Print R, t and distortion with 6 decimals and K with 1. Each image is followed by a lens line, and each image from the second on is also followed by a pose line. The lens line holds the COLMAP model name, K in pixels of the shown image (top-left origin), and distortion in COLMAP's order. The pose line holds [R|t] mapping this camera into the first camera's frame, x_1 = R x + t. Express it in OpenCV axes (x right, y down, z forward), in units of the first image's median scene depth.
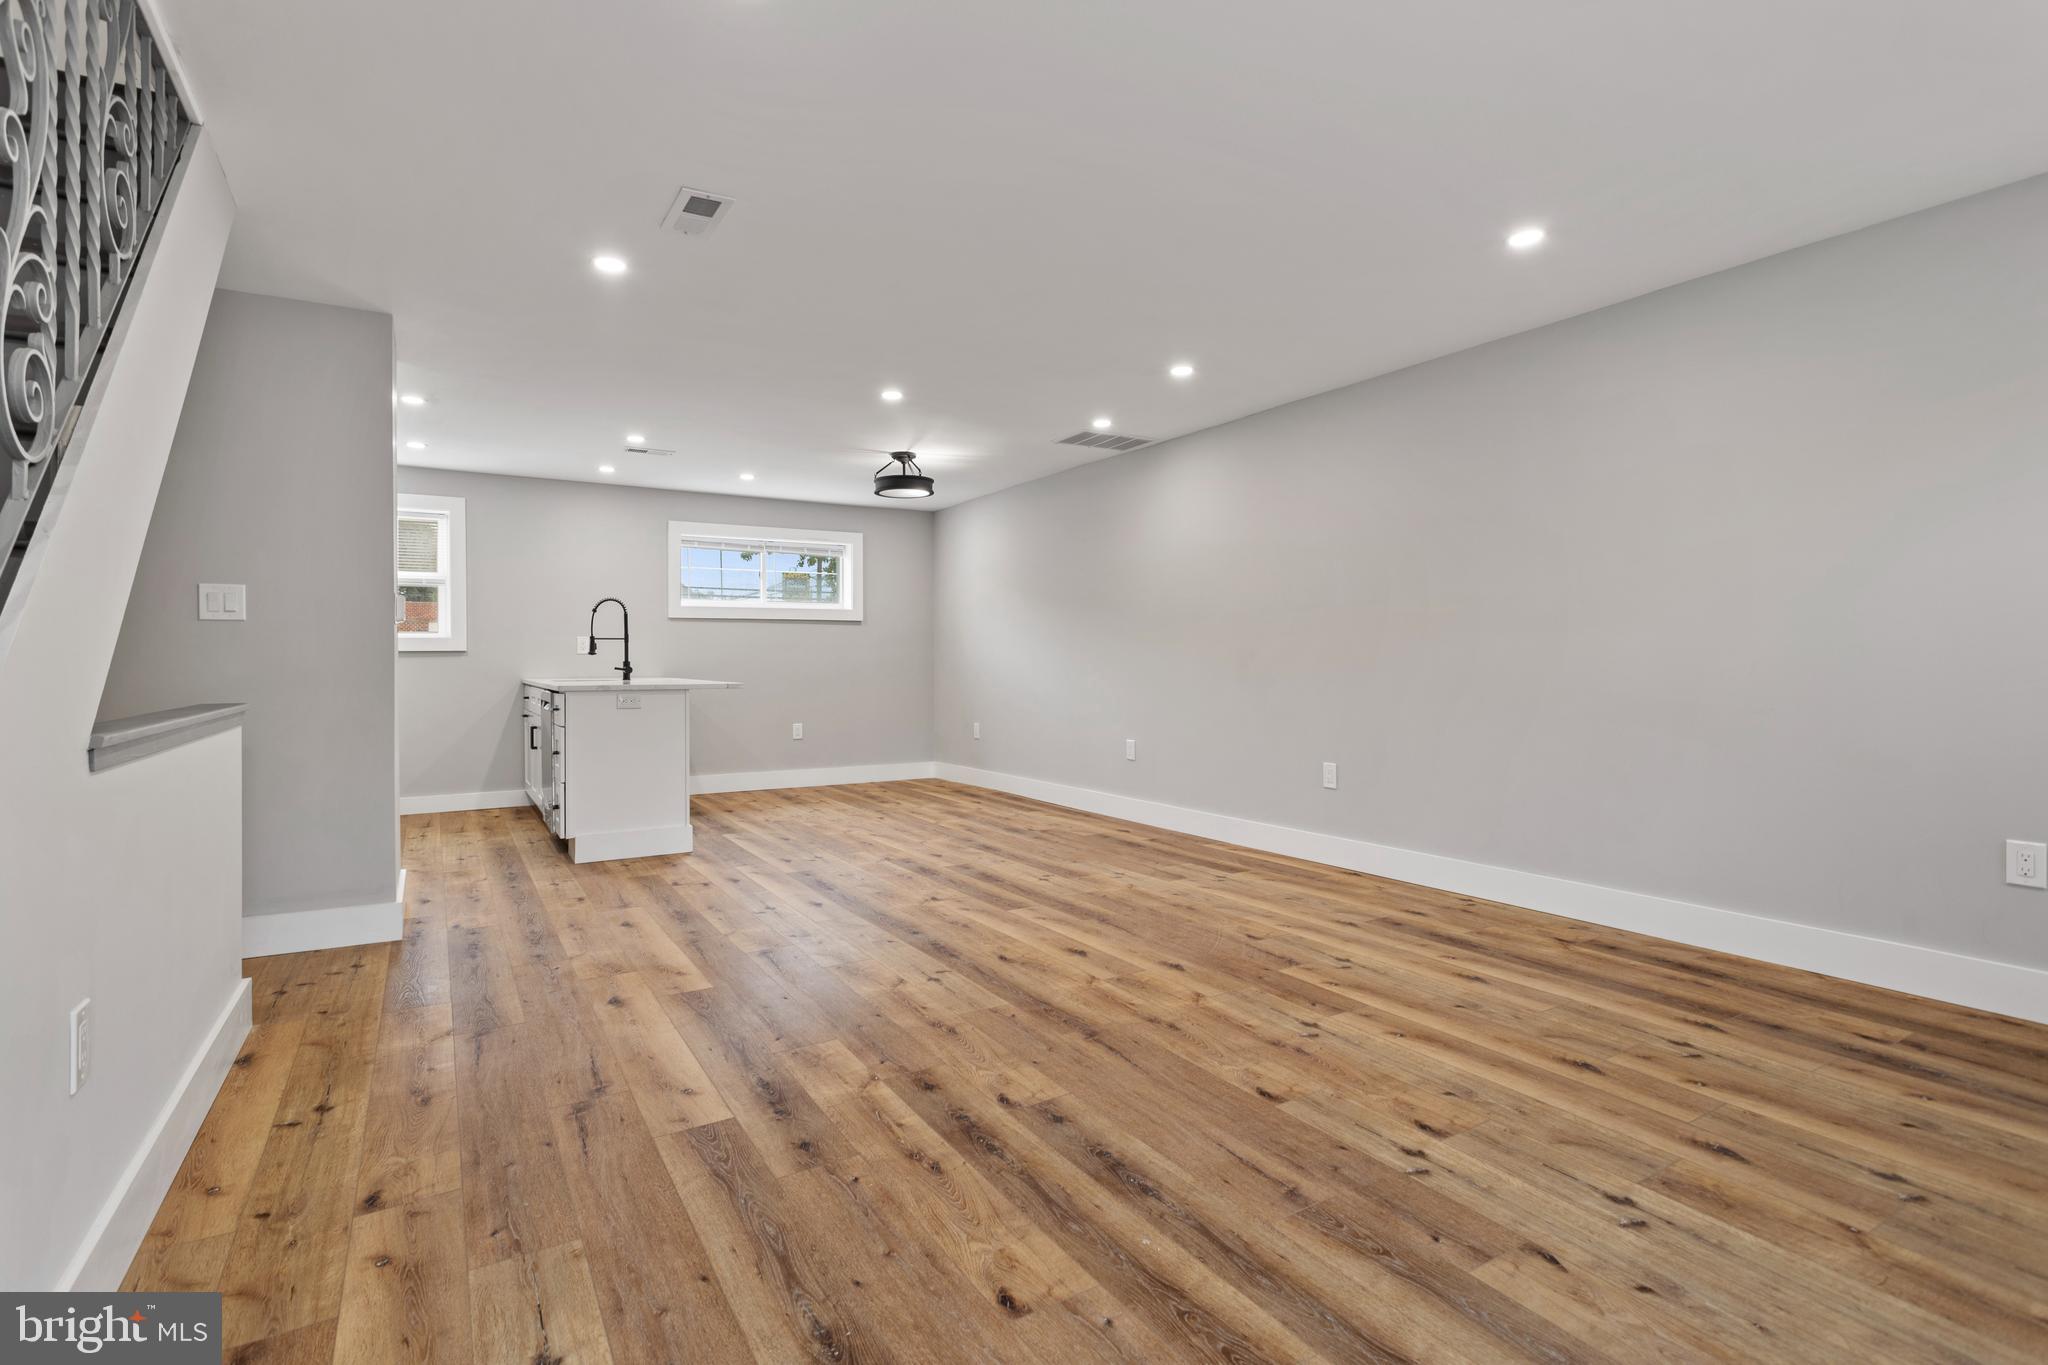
lens RADIAL K [[985.4, 0, 997.8], [0, 985.4, 678.7], [0, 0, 1]] dist [-0.001473, 0.002186]
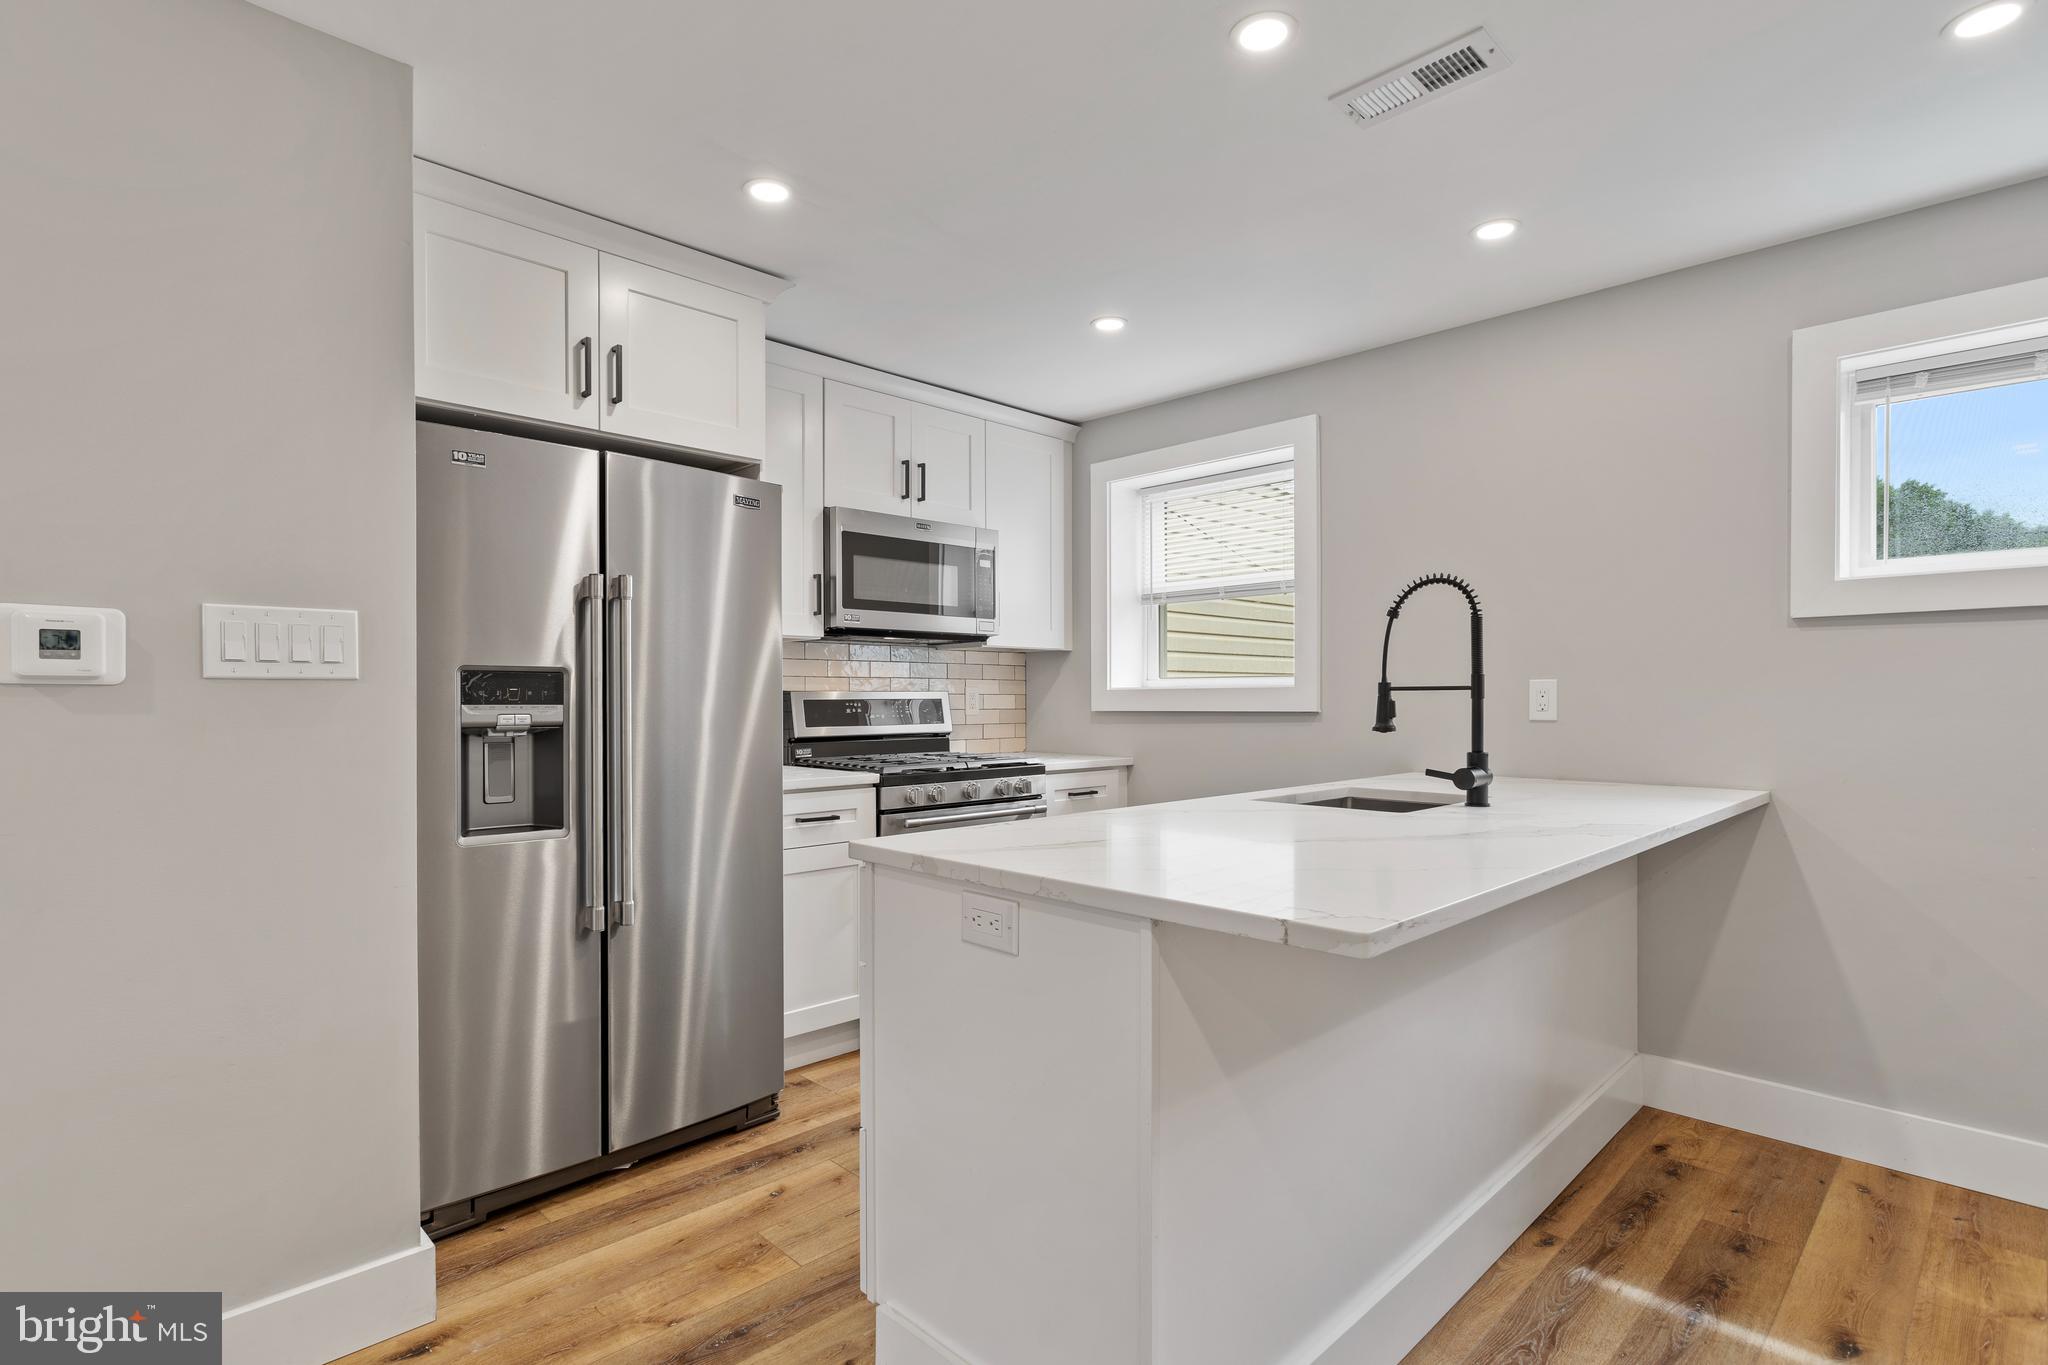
lens RADIAL K [[985.4, 0, 1024.0], [0, 985.4, 712.9], [0, 0, 1]] dist [-0.001473, 0.002186]
pose [[0.254004, 0.017624, -0.967043, -0.187361], [-0.018749, 0.999736, 0.013295, -0.077396], [0.967021, 0.014754, 0.254267, 1.762187]]
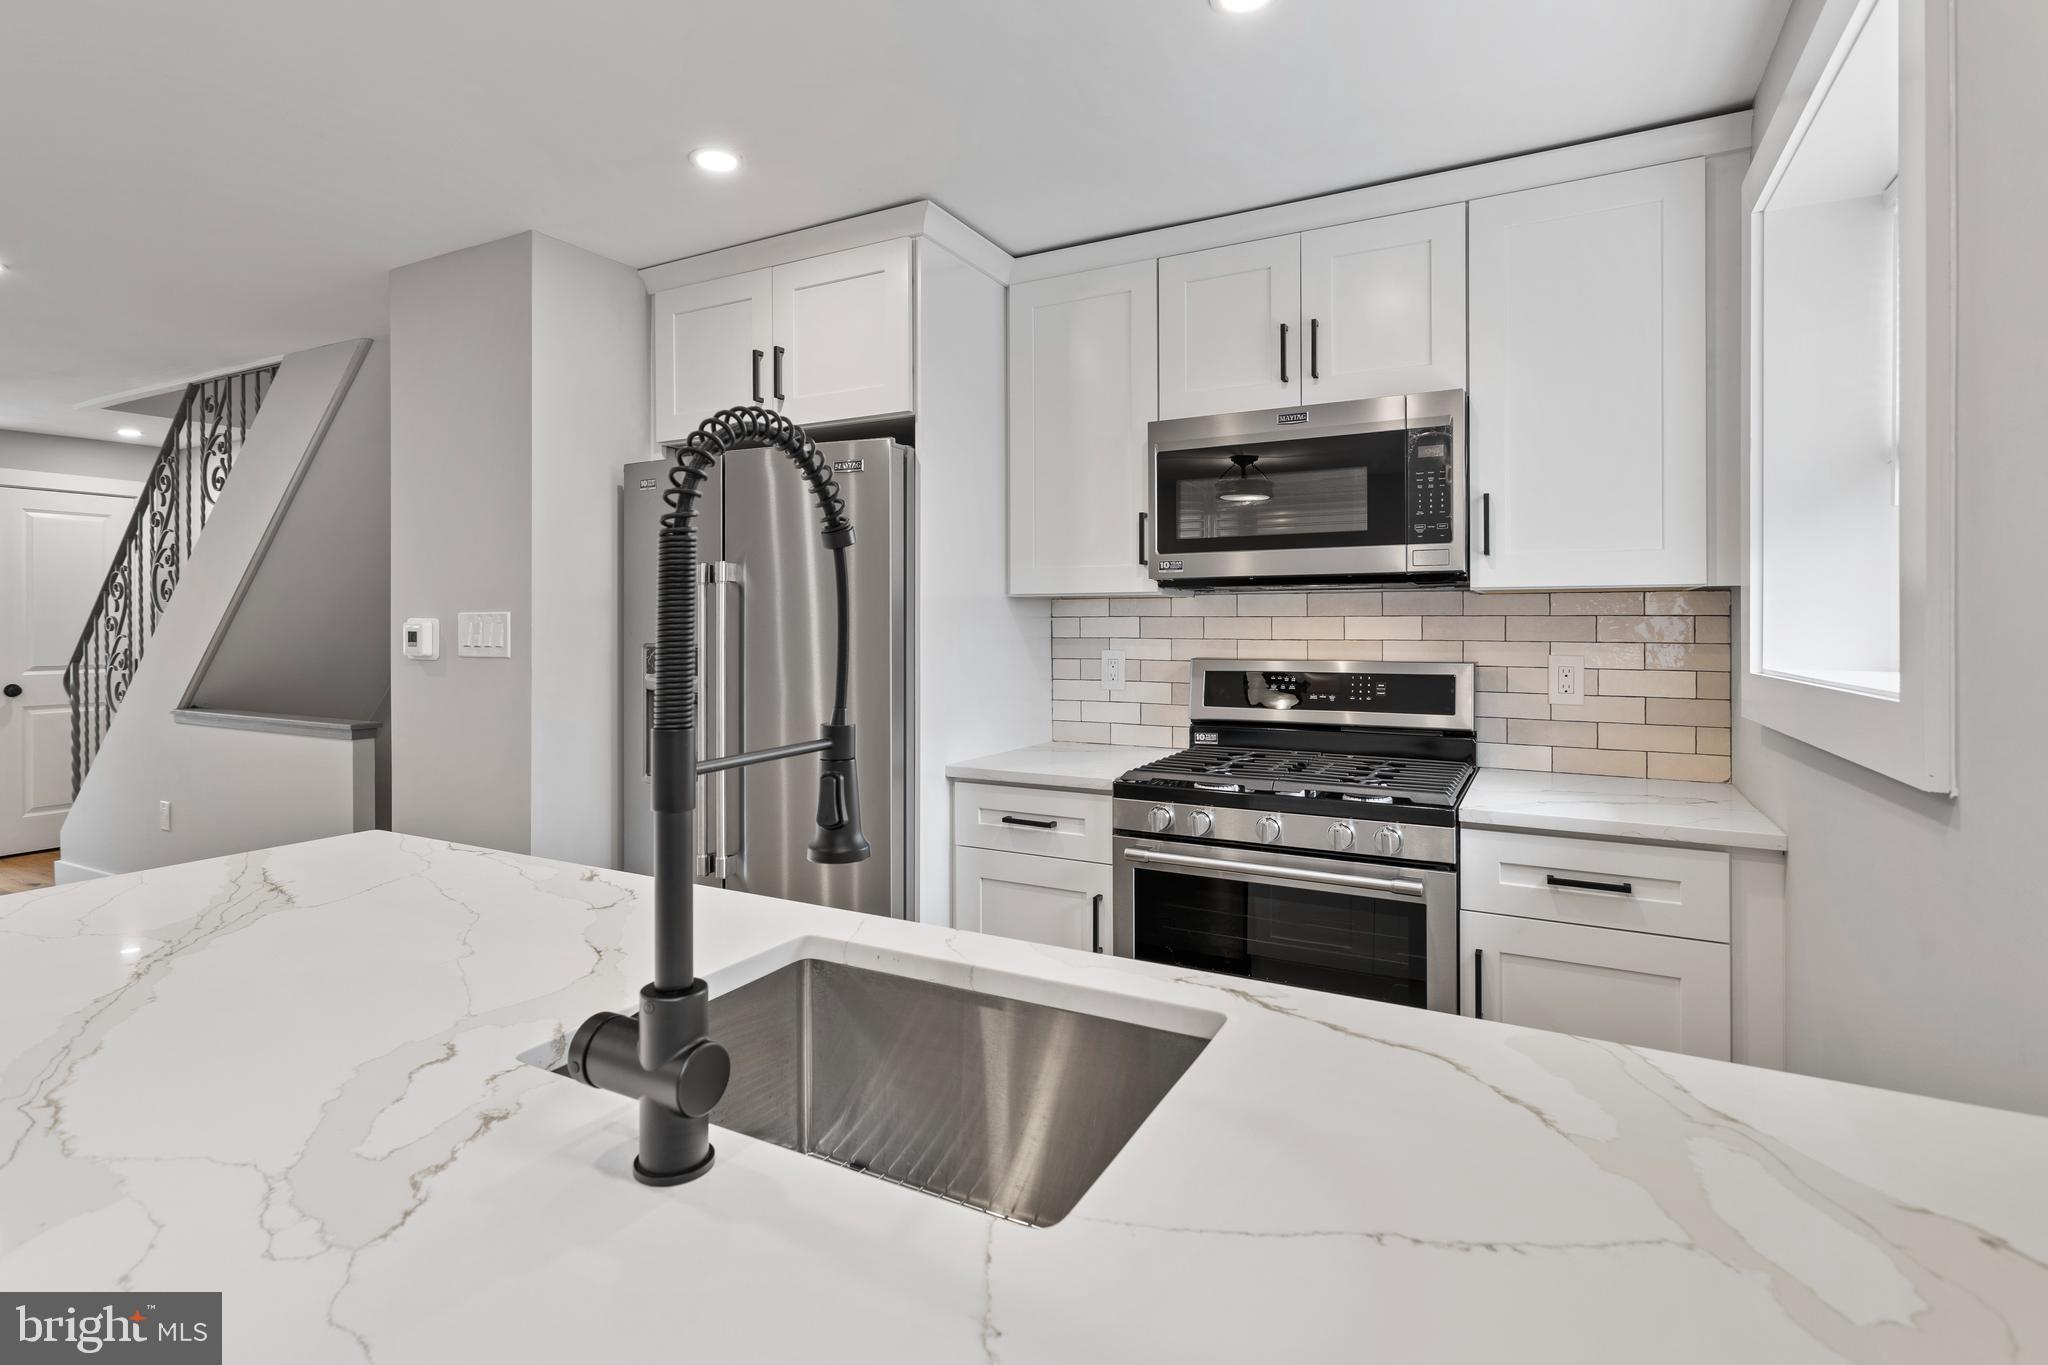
lens RADIAL K [[985.4, 0, 988.5], [0, 985.4, 627.7], [0, 0, 1]] dist [-0.001473, 0.002186]
pose [[-0.851515, 0.002569, -0.524324, -0.810153], [-0.008969, 0.999770, 0.019465, -0.134137], [0.524253, 0.021277, -0.851296, 2.567385]]
